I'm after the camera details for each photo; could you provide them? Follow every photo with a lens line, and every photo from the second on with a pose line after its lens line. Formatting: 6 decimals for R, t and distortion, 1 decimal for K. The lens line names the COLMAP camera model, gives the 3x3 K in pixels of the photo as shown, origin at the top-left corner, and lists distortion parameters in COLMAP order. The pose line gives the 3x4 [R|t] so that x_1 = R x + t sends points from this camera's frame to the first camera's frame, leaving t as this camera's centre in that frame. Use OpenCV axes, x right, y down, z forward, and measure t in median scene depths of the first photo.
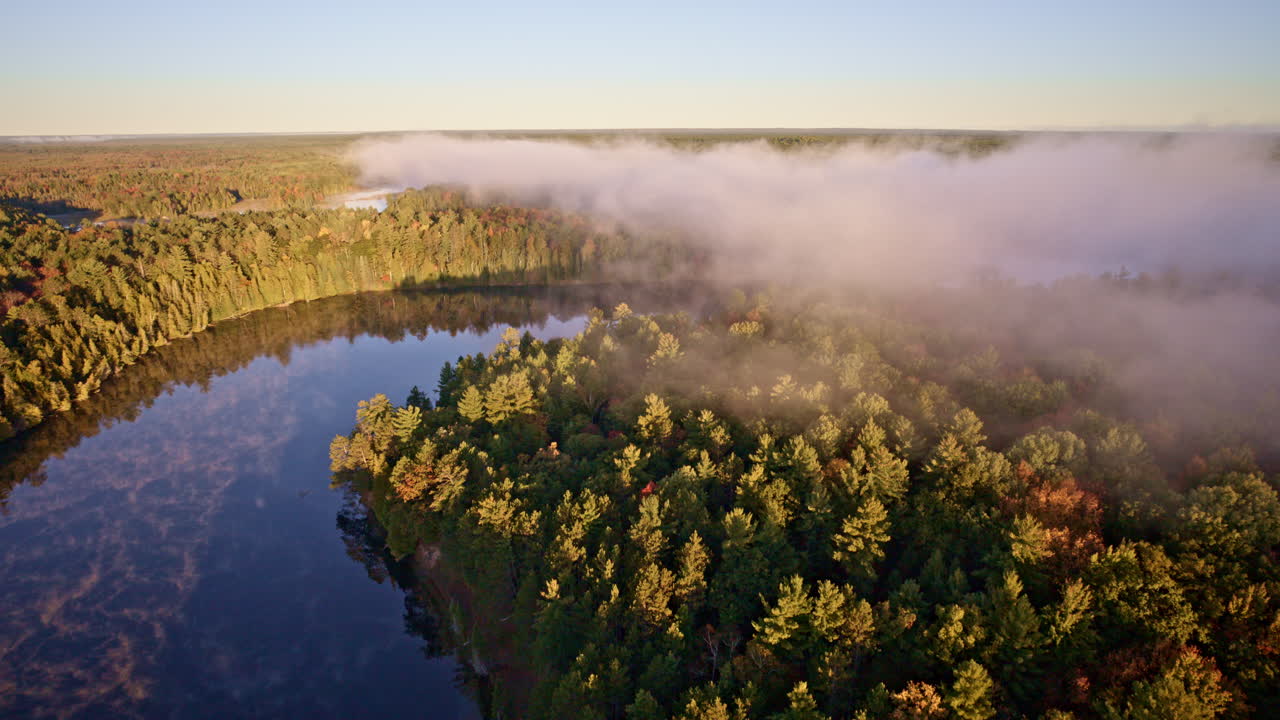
lens RADIAL K [[719.9, 0, 640.0], [0, 719.9, 360.0], [0, 0, 1]] dist [-0.054687, 0.031929]
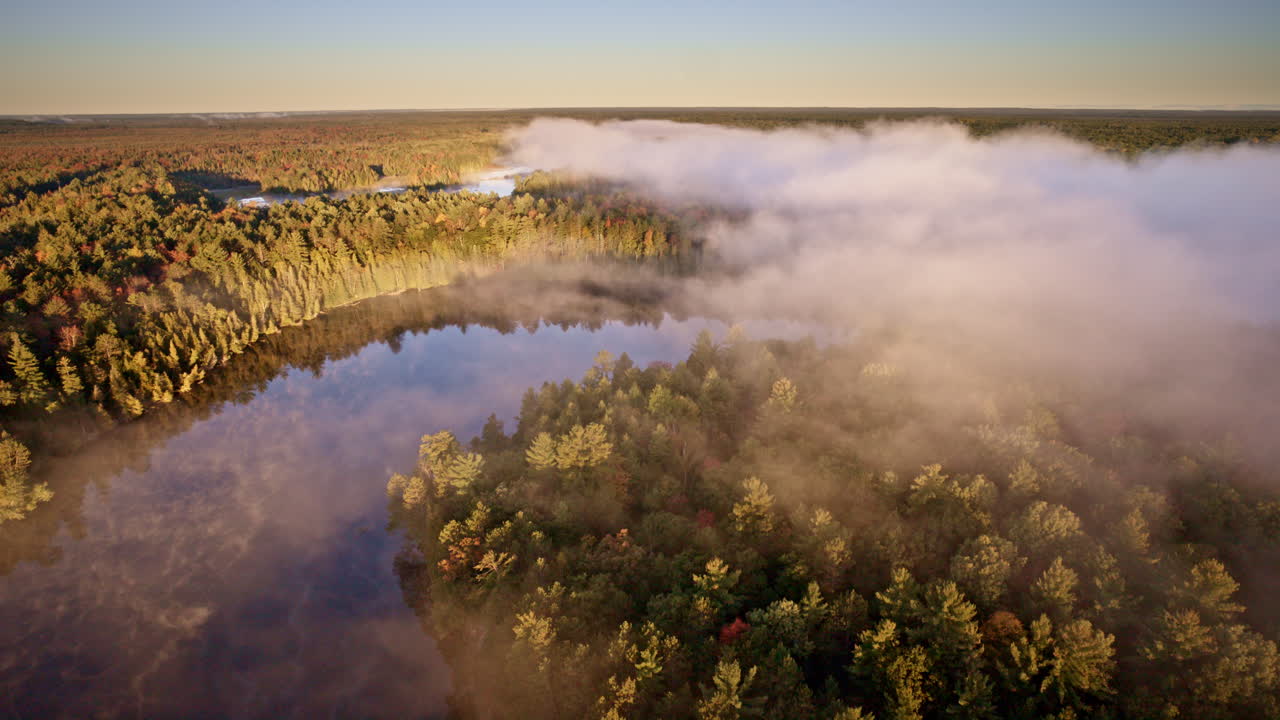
lens RADIAL K [[719.9, 0, 640.0], [0, 719.9, 360.0], [0, 0, 1]] dist [-0.054687, 0.031929]
pose [[0.983034, 0.060835, -0.173041, 0.011492], [-0.055938, 0.997887, 0.033038, -0.047993], [0.174686, -0.022798, 0.984360, 0.106306]]
